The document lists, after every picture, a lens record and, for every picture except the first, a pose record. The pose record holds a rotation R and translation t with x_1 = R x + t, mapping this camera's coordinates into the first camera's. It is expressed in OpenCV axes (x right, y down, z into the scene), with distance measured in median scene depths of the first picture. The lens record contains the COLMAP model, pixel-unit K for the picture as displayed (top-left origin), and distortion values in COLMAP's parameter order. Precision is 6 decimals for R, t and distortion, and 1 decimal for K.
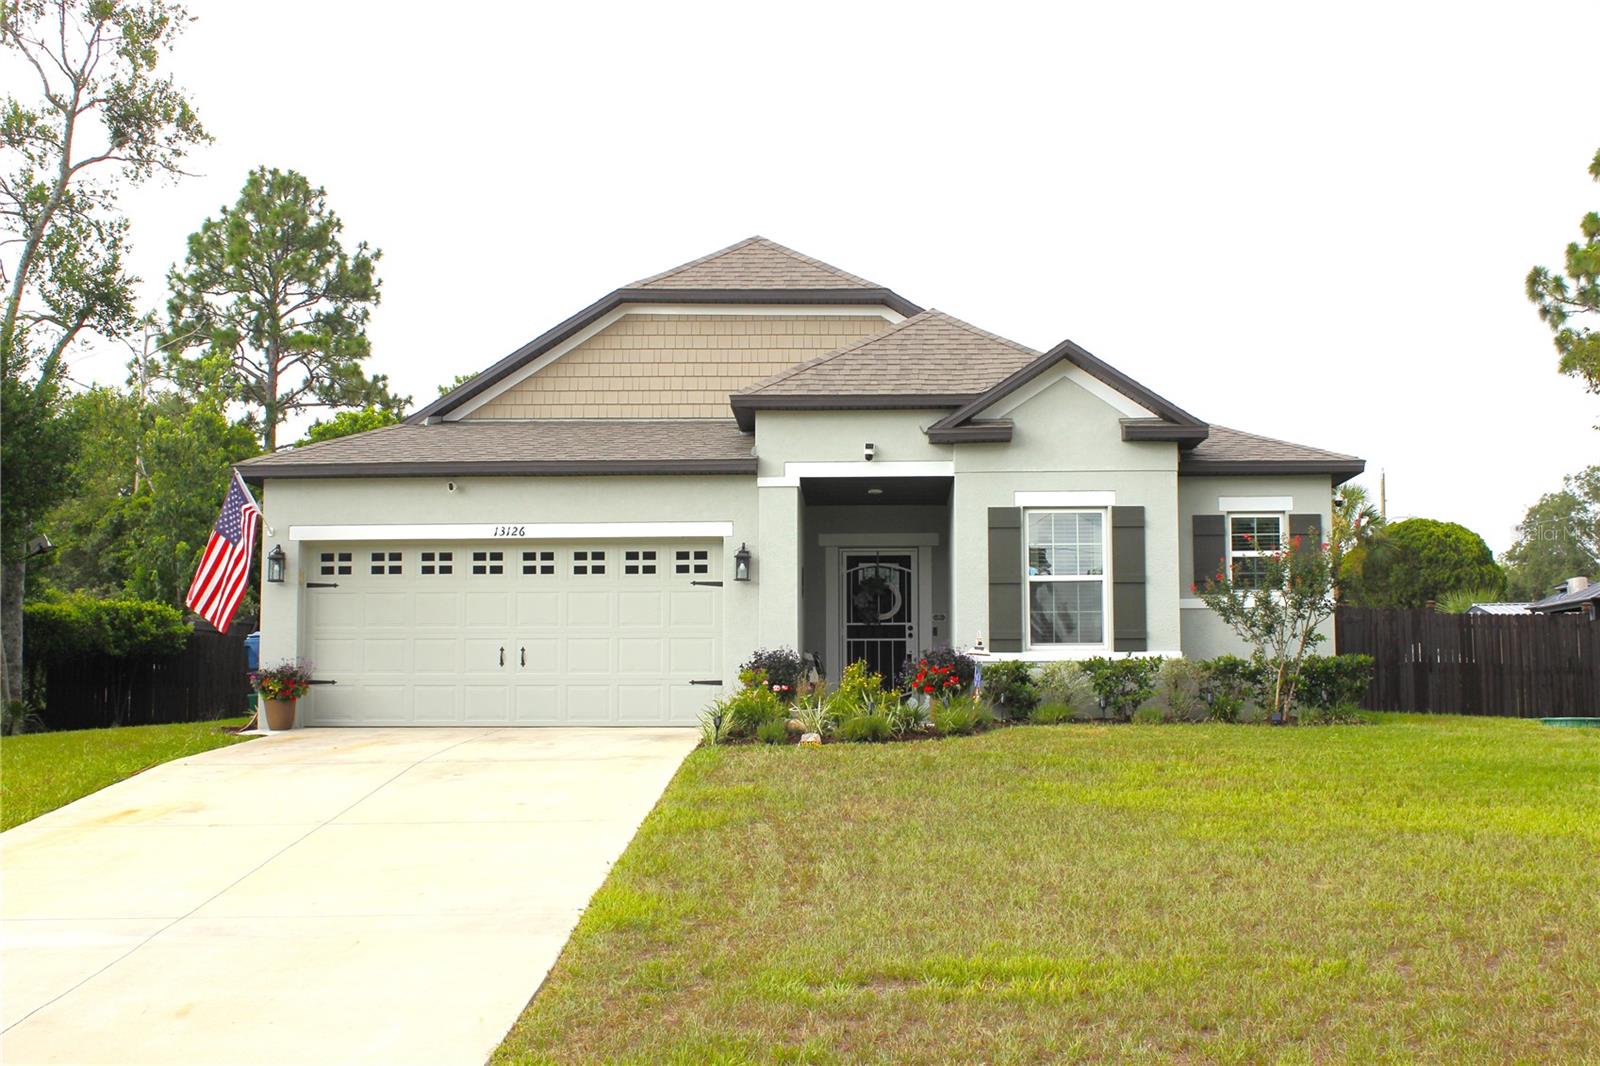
lens RADIAL K [[2049.8, 0, 800.0], [0, 2049.8, 533.0], [0, 0, 1]] dist [-0.001221, -0.000277]
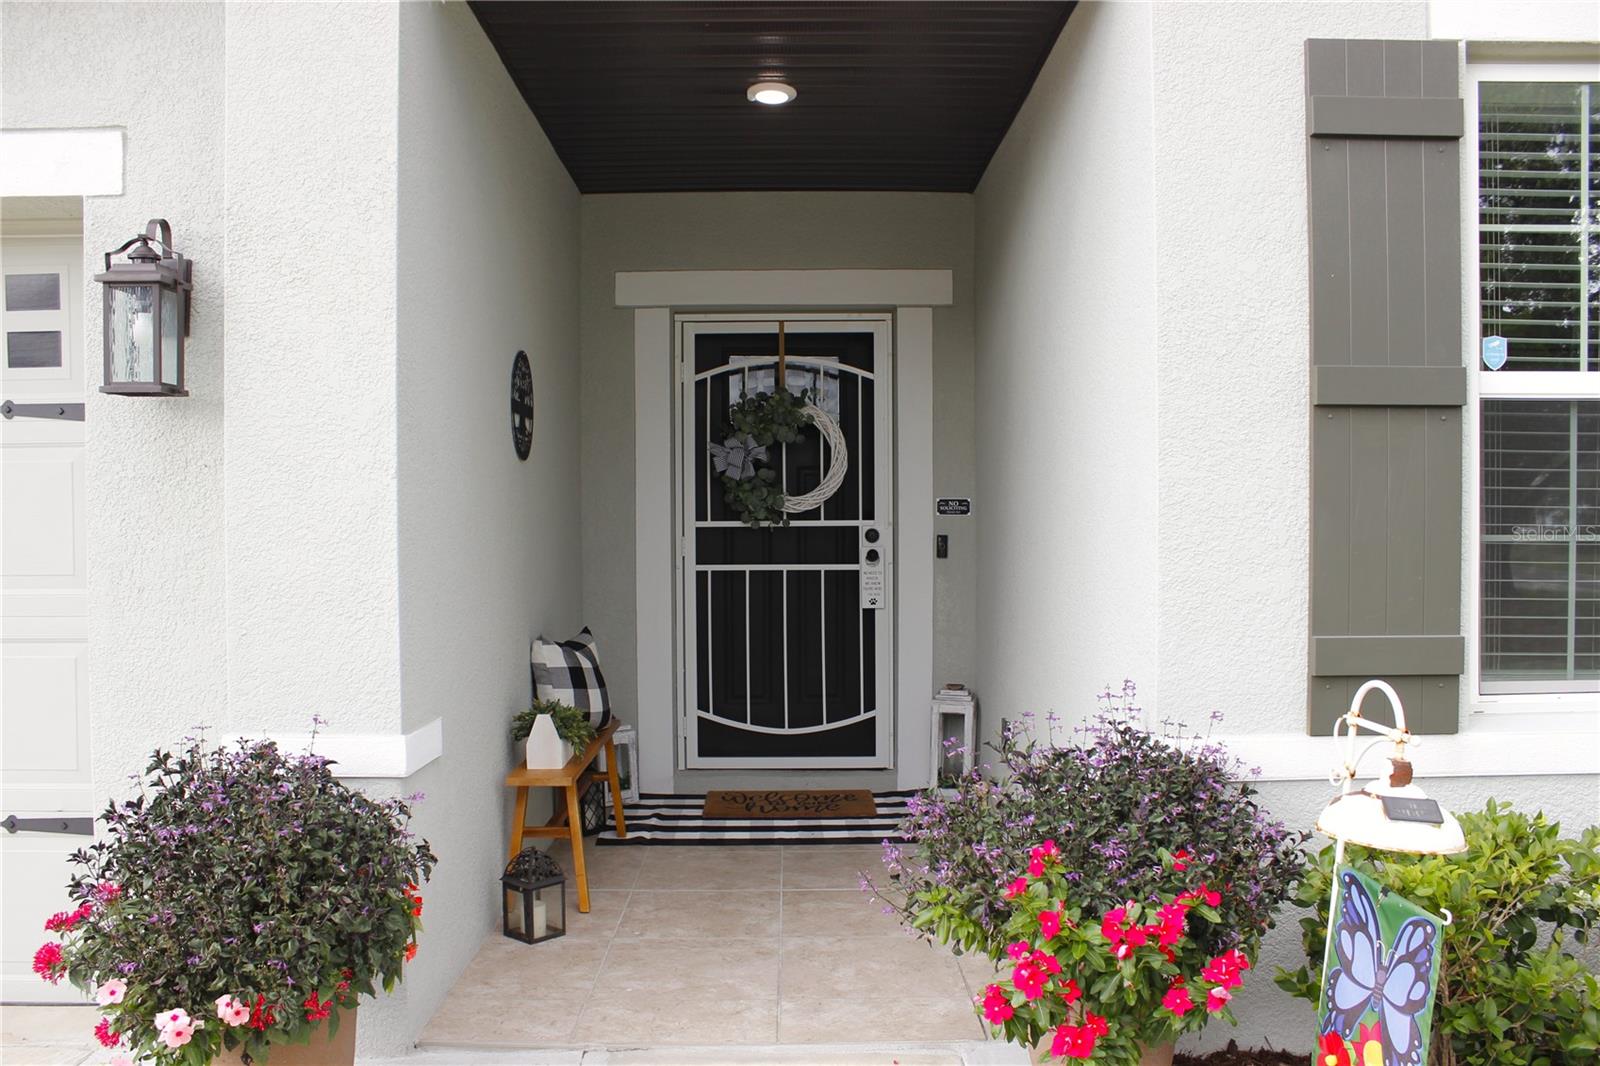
lens RADIAL K [[1304.6, 0, 800.0], [0, 1304.6, 533.0], [0, 0, 1]] dist [-0.181409, 0.151303]
pose [[0.998841, -0.004711, 0.047897, 0.033899], [-0.000669, 0.993743, 0.111690, 0.022891], [-0.048123, -0.111592, 0.992588, 0.864984]]
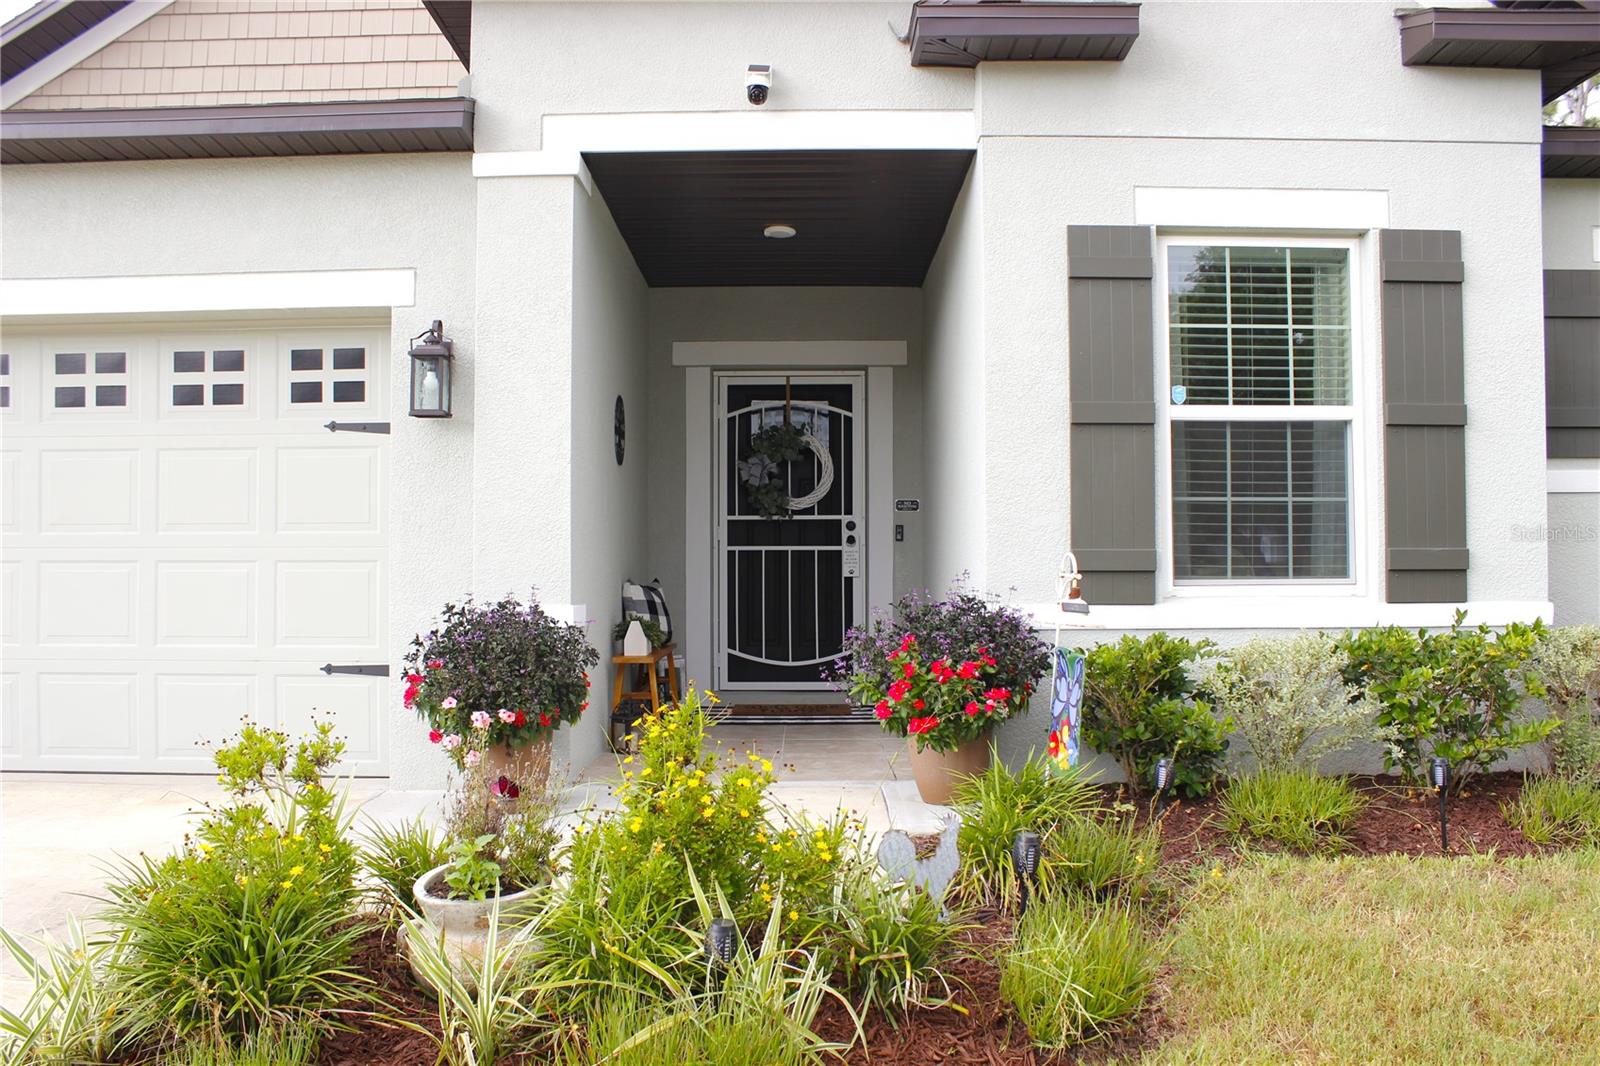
lens RADIAL K [[1304.6, 0, 800.0], [0, 1304.6, 533.0], [0, 0, 1]] dist [-0.181409, 0.151303]
pose [[0.999394, 0.000527, 0.034810, 0.033321], [-0.003092, 0.997276, 0.073696, 0.027045], [-0.034676, -0.073759, 0.996673, 0.753591]]
